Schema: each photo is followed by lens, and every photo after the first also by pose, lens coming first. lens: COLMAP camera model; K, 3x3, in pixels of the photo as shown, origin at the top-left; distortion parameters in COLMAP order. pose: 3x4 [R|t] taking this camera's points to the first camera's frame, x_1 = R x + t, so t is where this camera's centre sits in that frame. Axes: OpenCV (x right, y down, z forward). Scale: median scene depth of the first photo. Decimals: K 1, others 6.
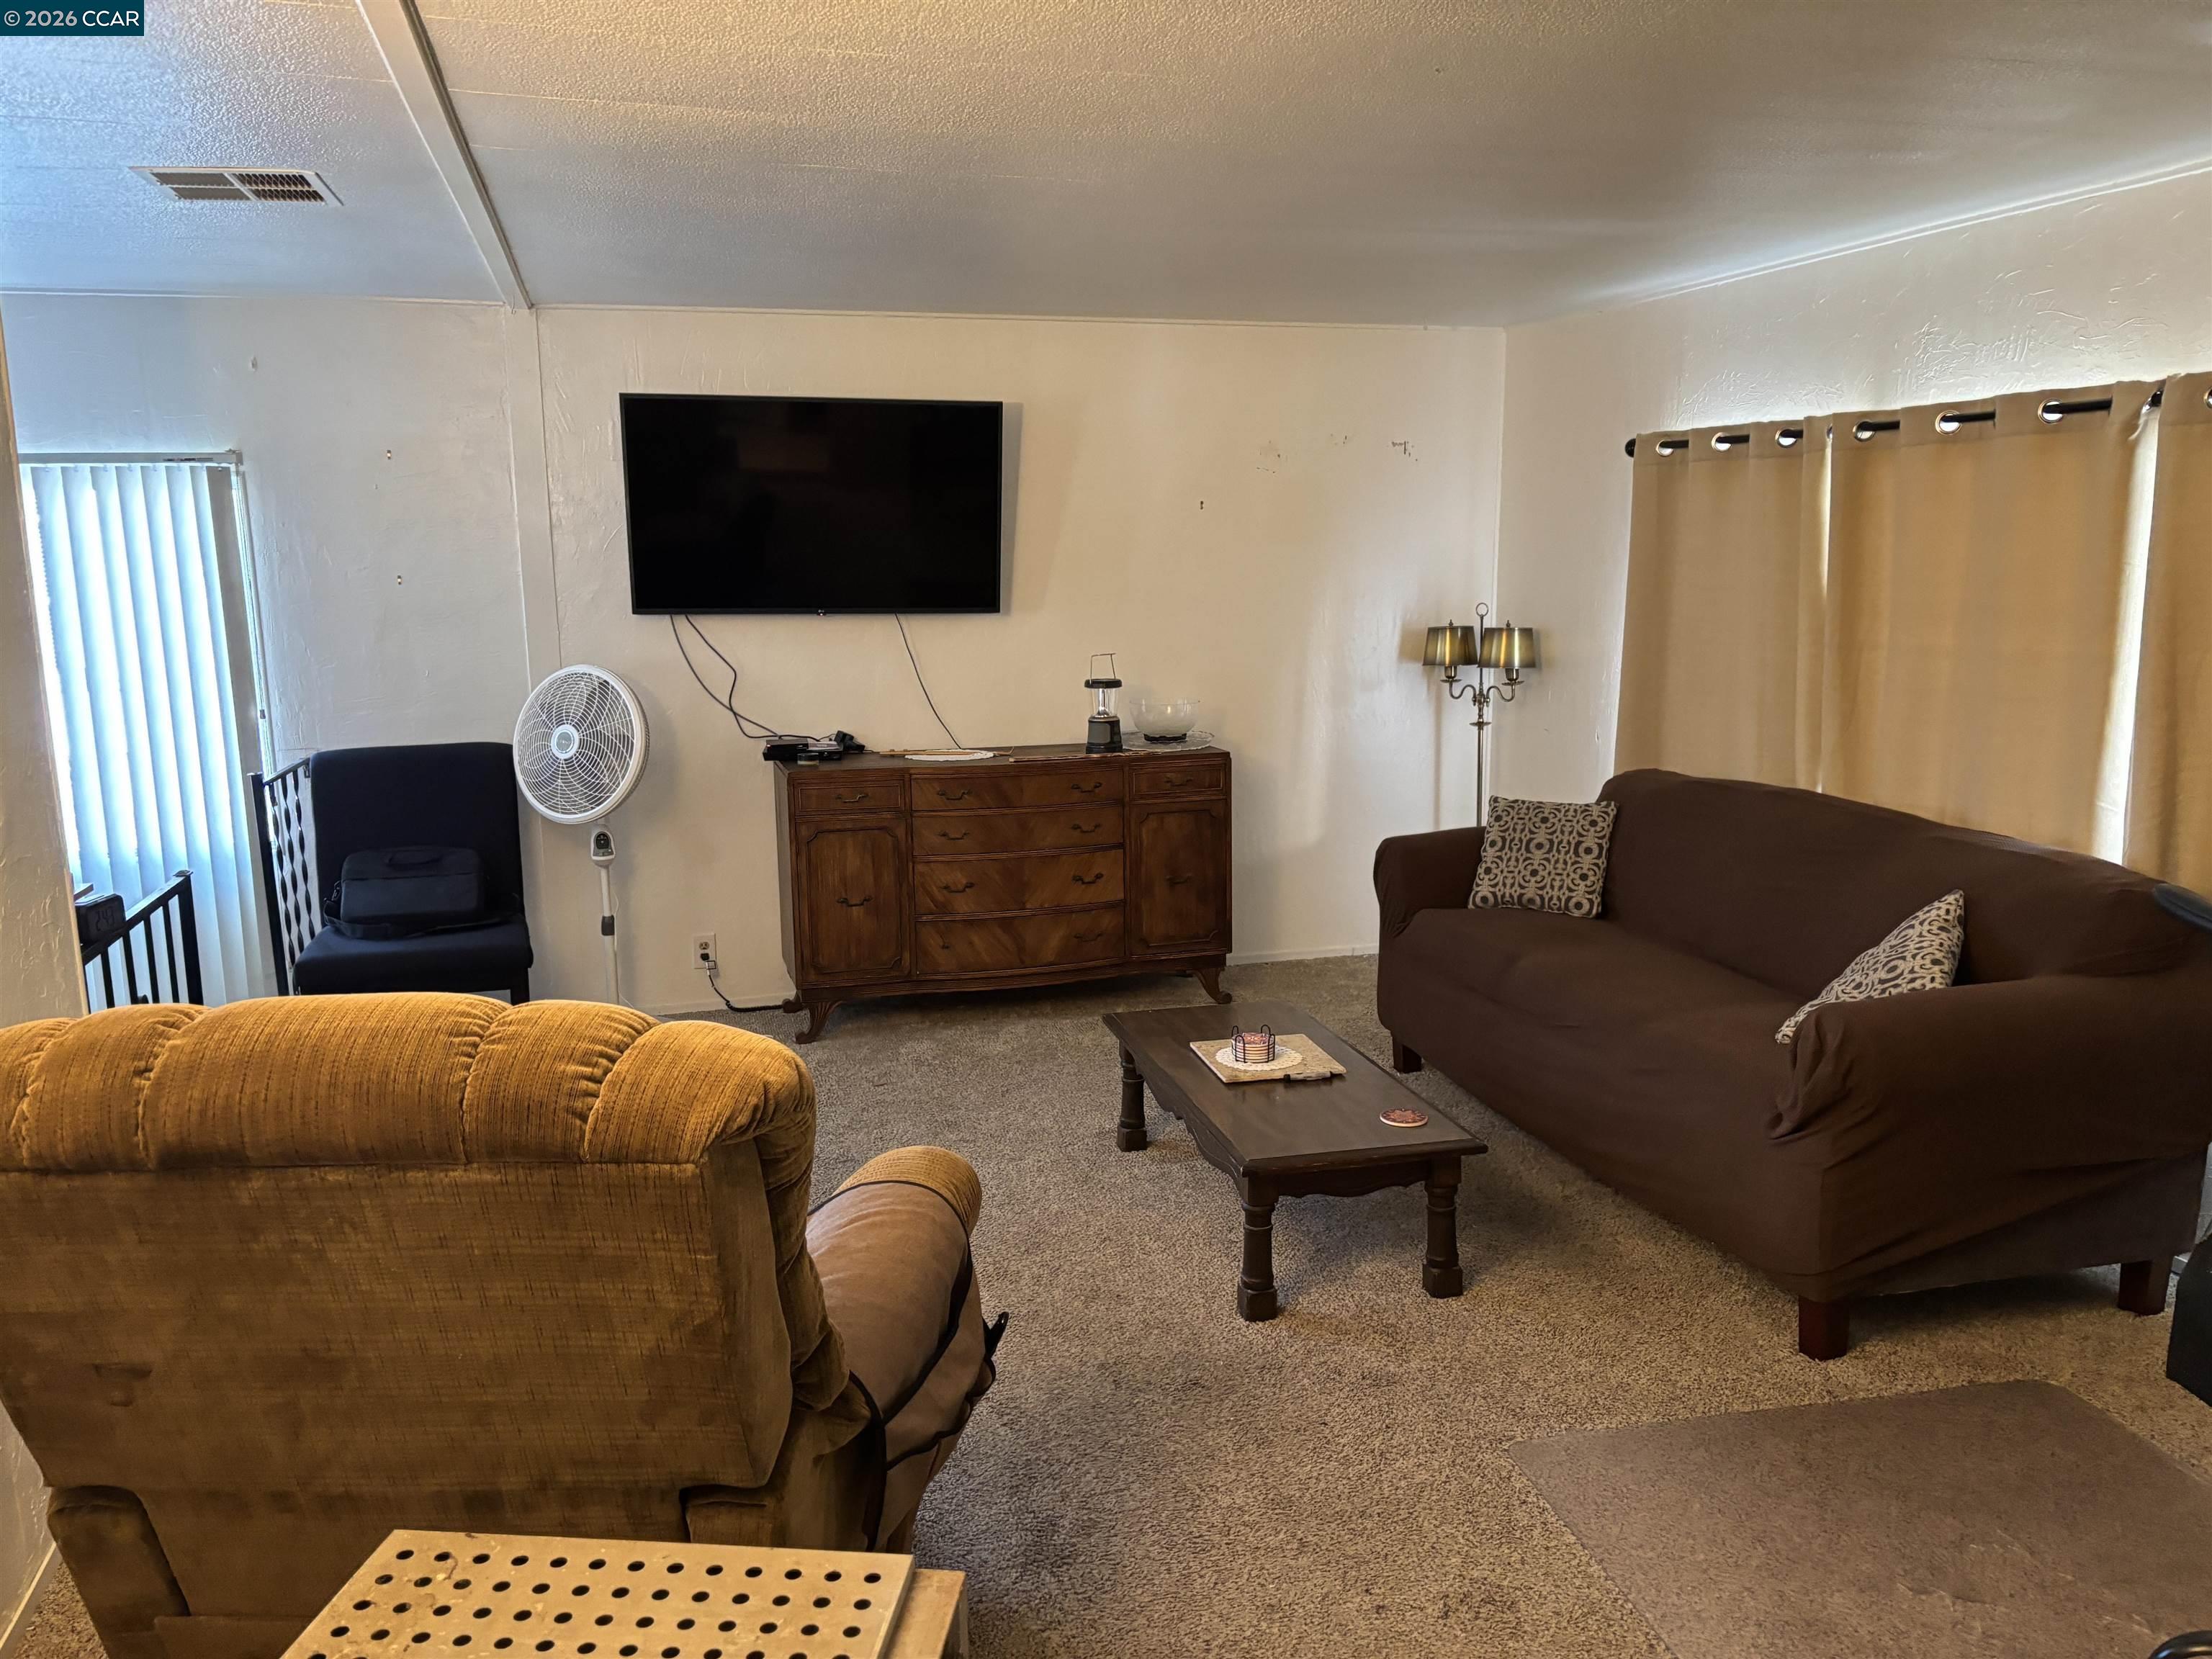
lens RADIAL K [[1677.9, 0, 1110.7], [0, 1677.9, 840.1], [0, 0, 1]] dist [0.027474, -0.036533]
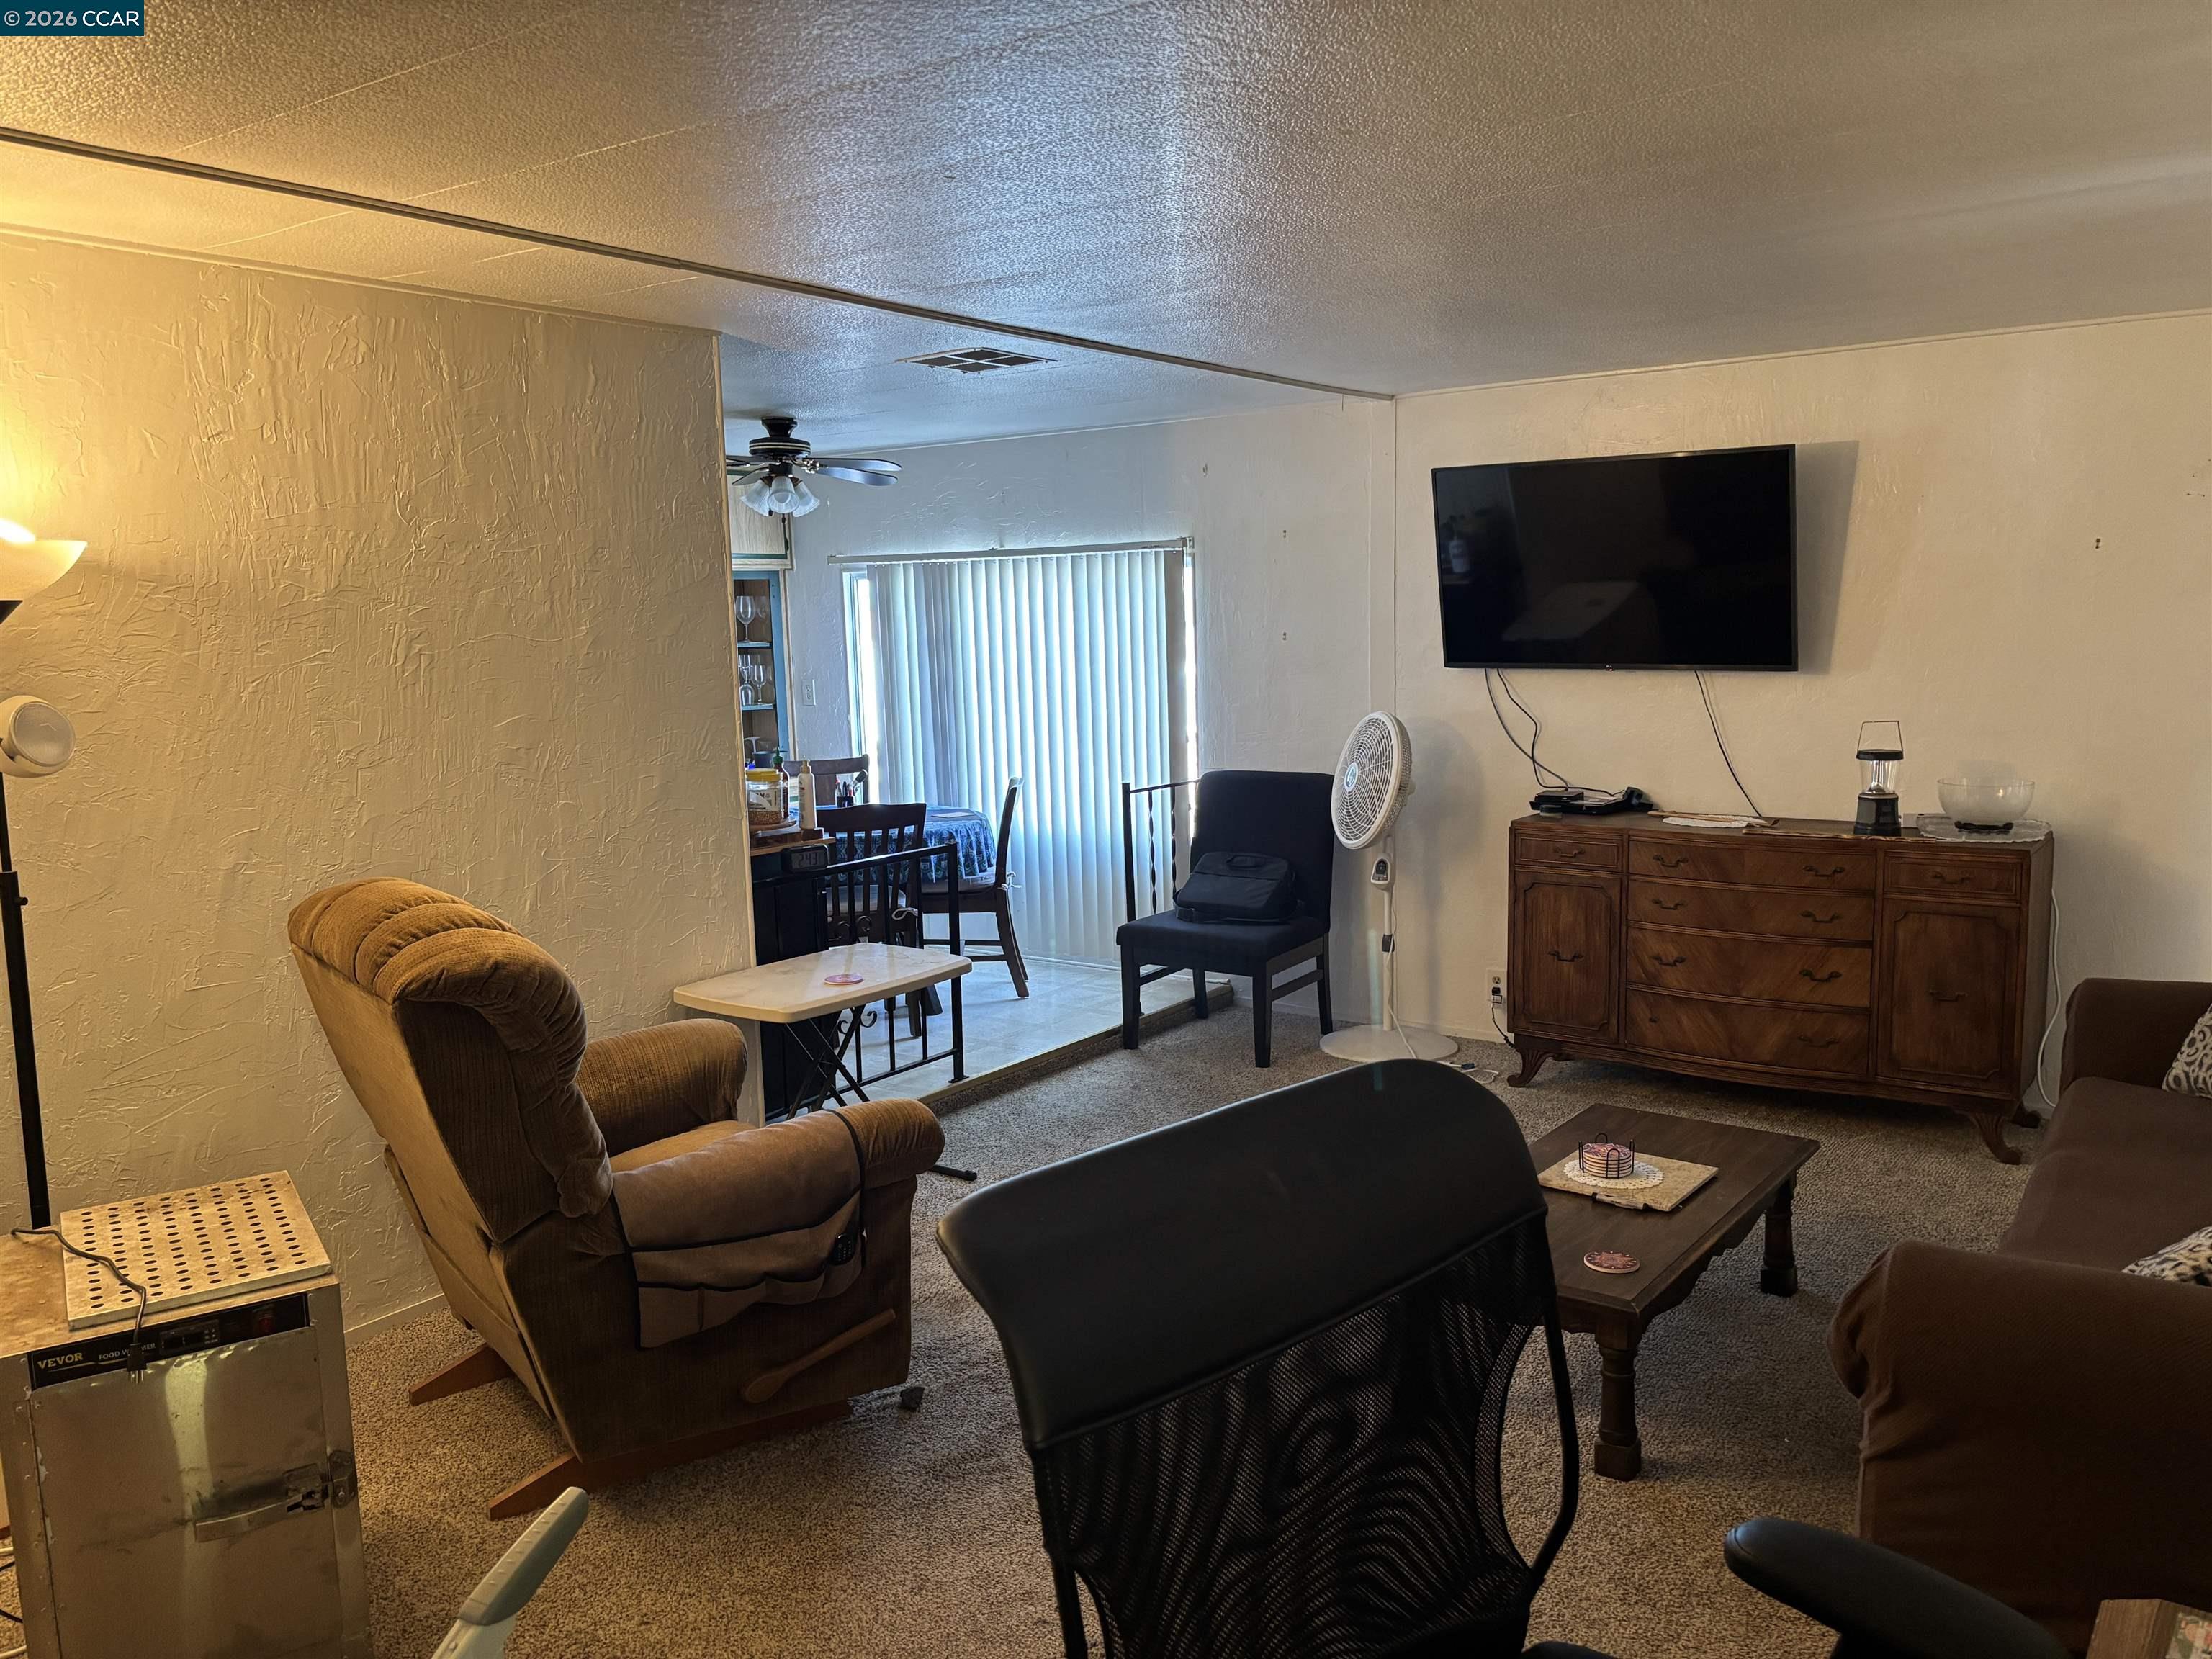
lens RADIAL K [[1677.9, 0, 1108.0], [0, 1677.9, 815.4], [0, 0, 1]] dist [0.027474, -0.036533]
pose [[0.594591, 0.088484, -0.799145, 0.465455], [-0.120496, 0.992507, 0.020241, -0.033205], [0.794948, 0.084259, 0.600798, 0.172500]]
